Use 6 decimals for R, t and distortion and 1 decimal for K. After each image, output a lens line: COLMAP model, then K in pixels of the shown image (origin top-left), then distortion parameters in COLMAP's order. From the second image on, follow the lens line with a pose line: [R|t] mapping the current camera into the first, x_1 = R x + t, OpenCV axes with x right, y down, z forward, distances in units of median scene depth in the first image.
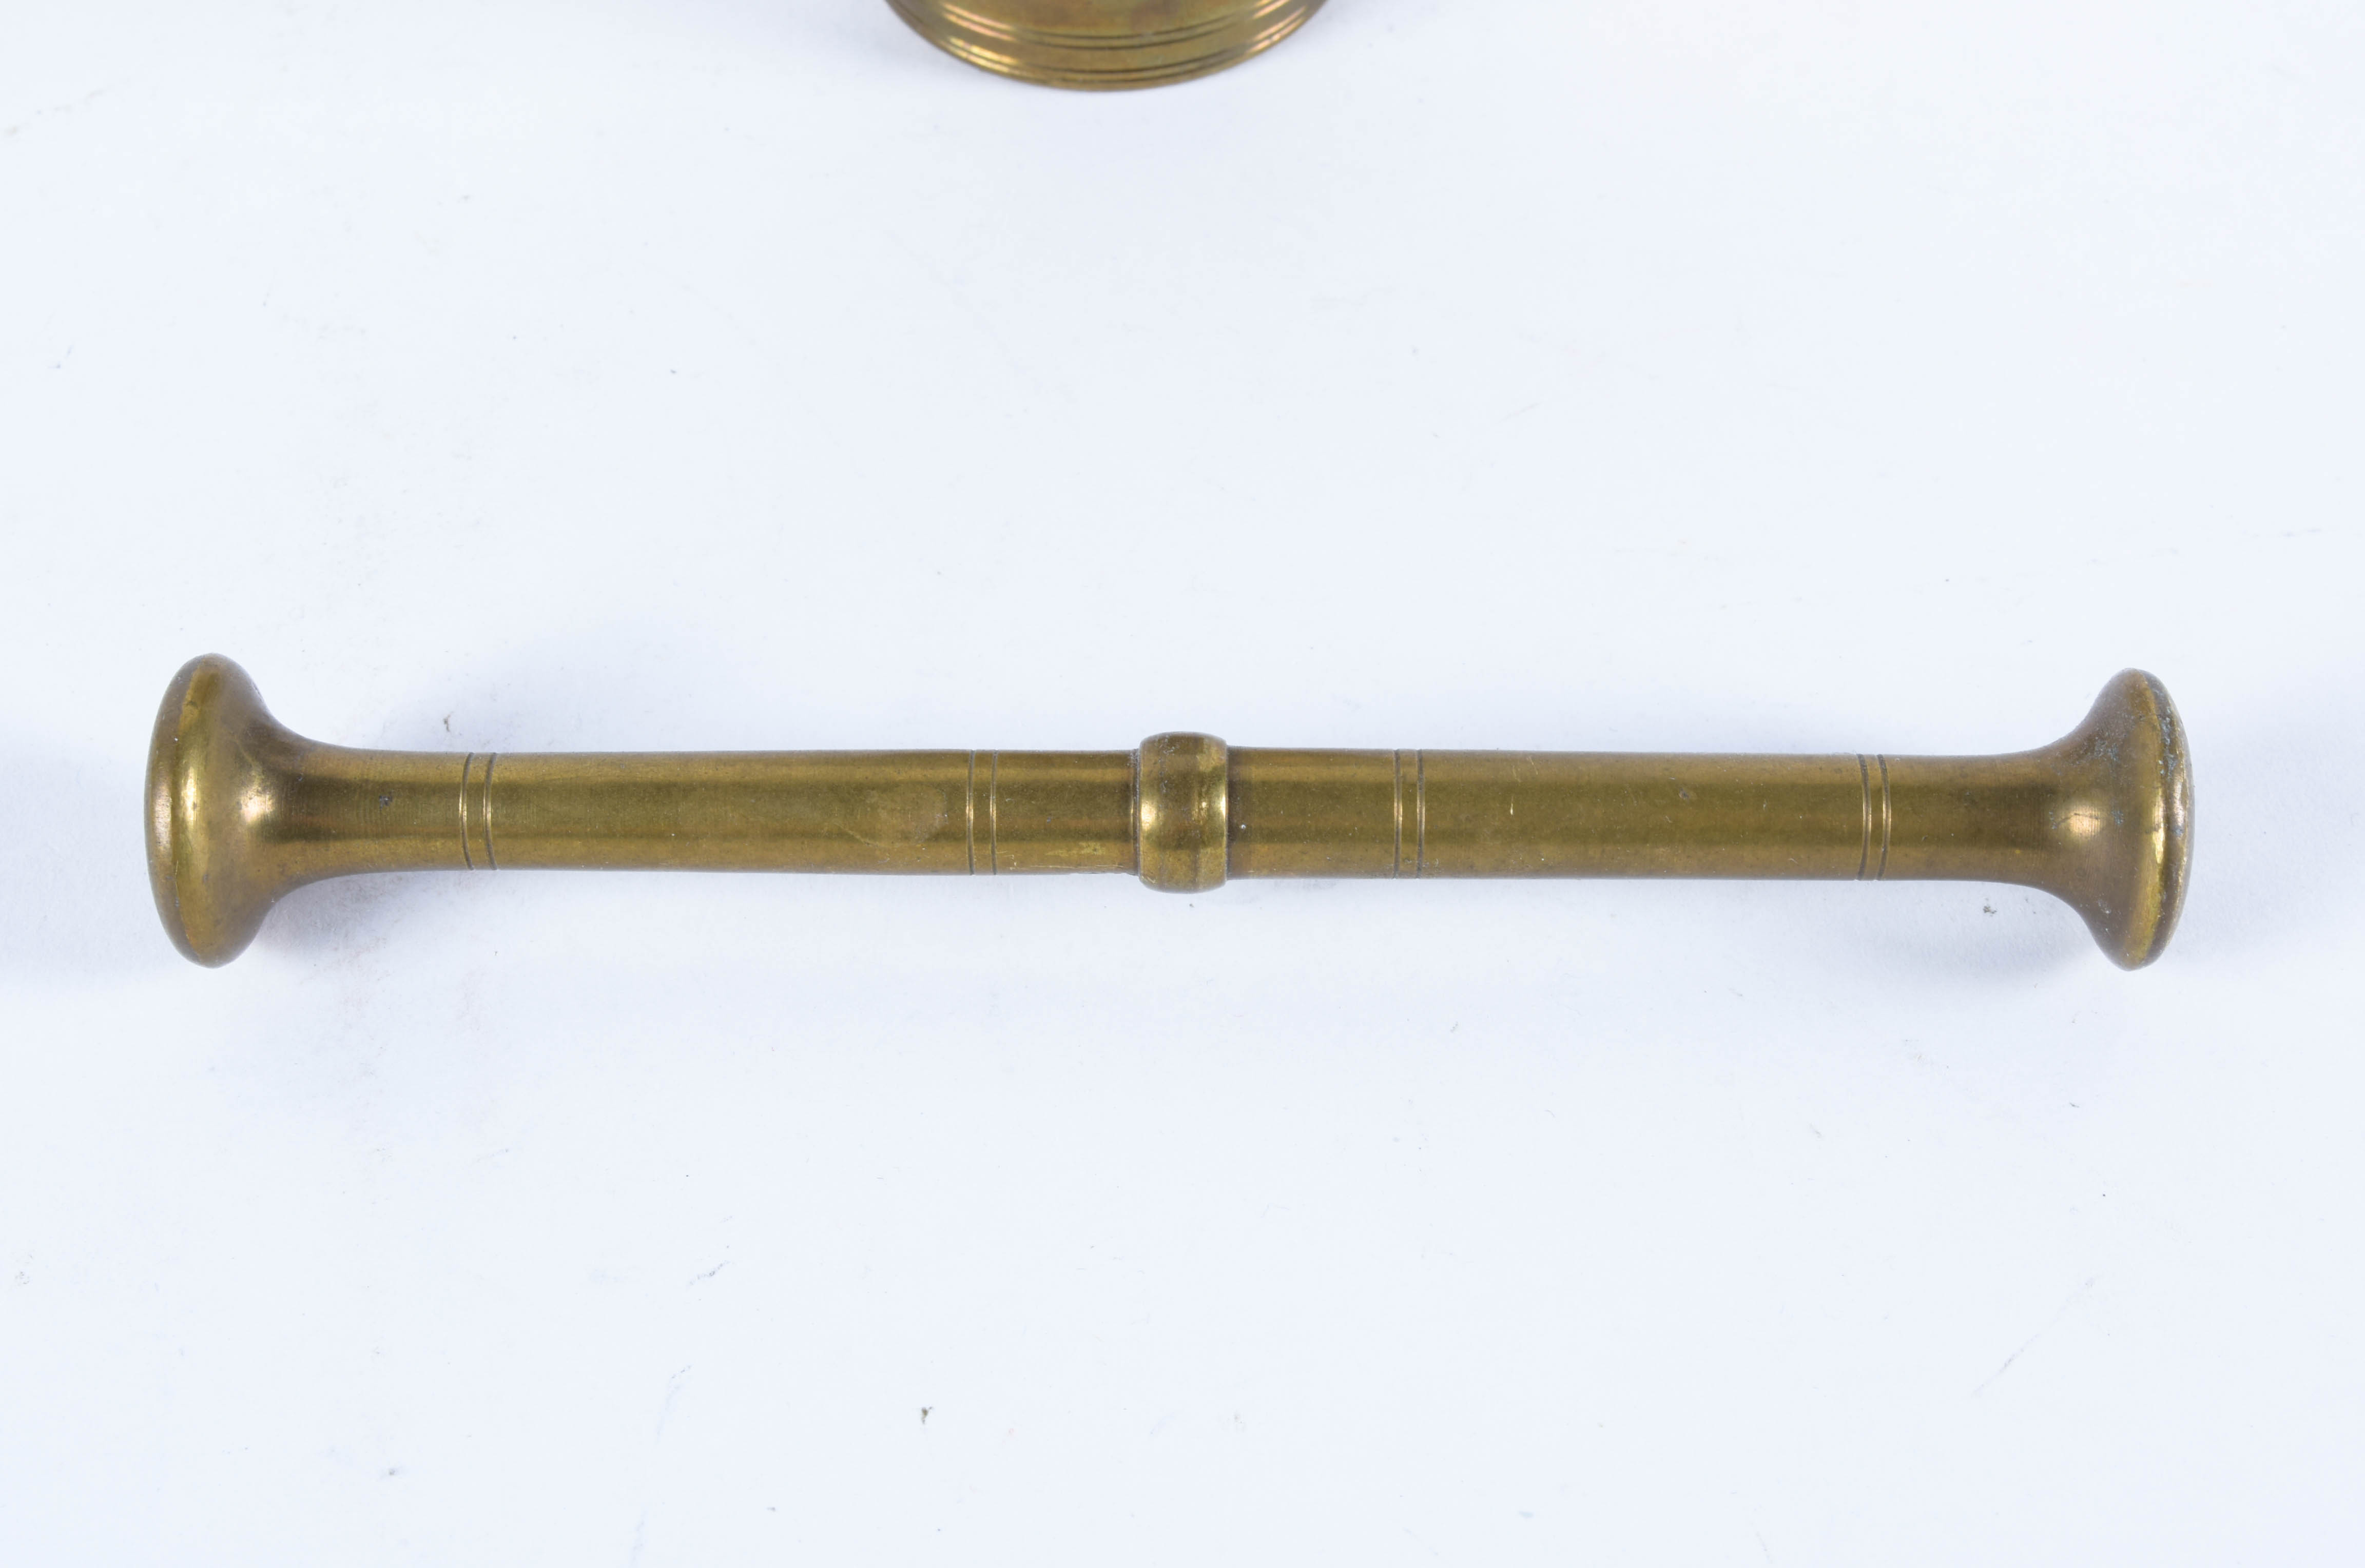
lens RADIAL K [[3719.6, 0, 1197.1], [0, 3719.6, 822.8], [0, 0, 1]] dist [-0.028953, 0.028612]
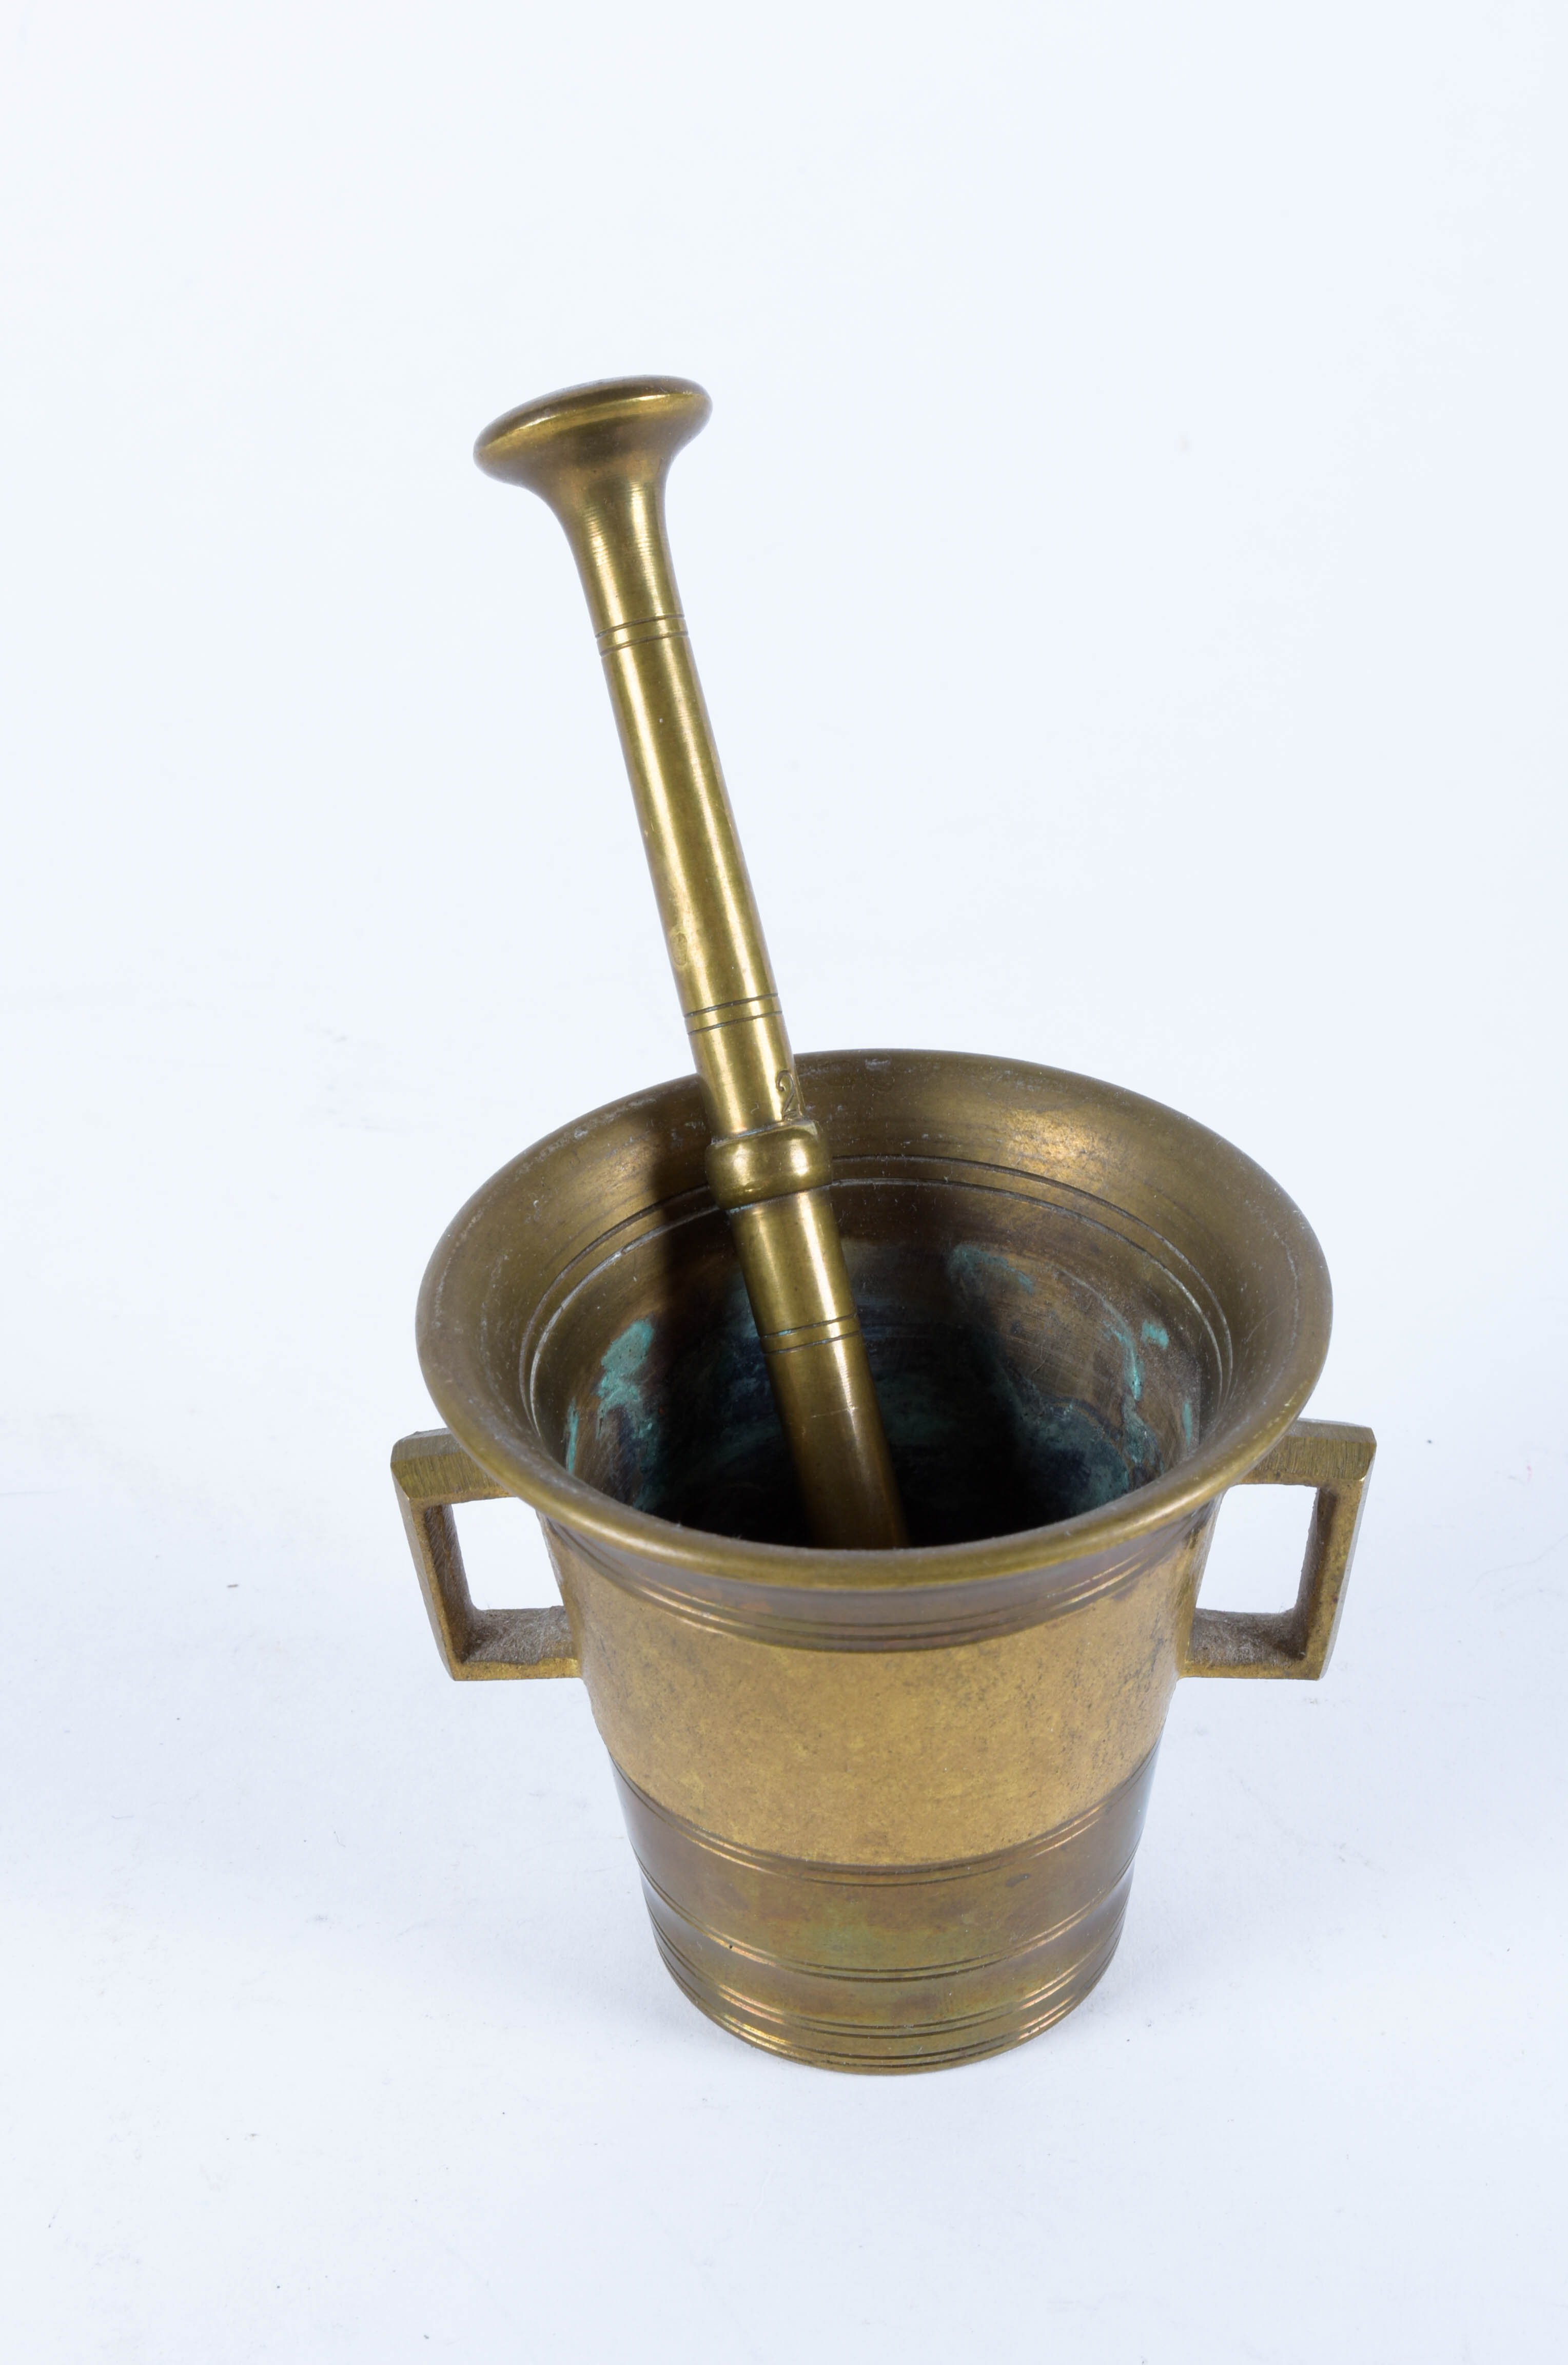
lens RADIAL K [[3996.5, 0, 784.0], [0, 3996.5, 1182.5], [0, 0, 1]] dist [-0.040536, 0.038315]
pose [[0.994000, 0.035765, -0.103368, 0.059001], [-0.069536, 0.936108, -0.344770, -0.044092], [0.084433, 0.349889, 0.932978, -0.134525]]
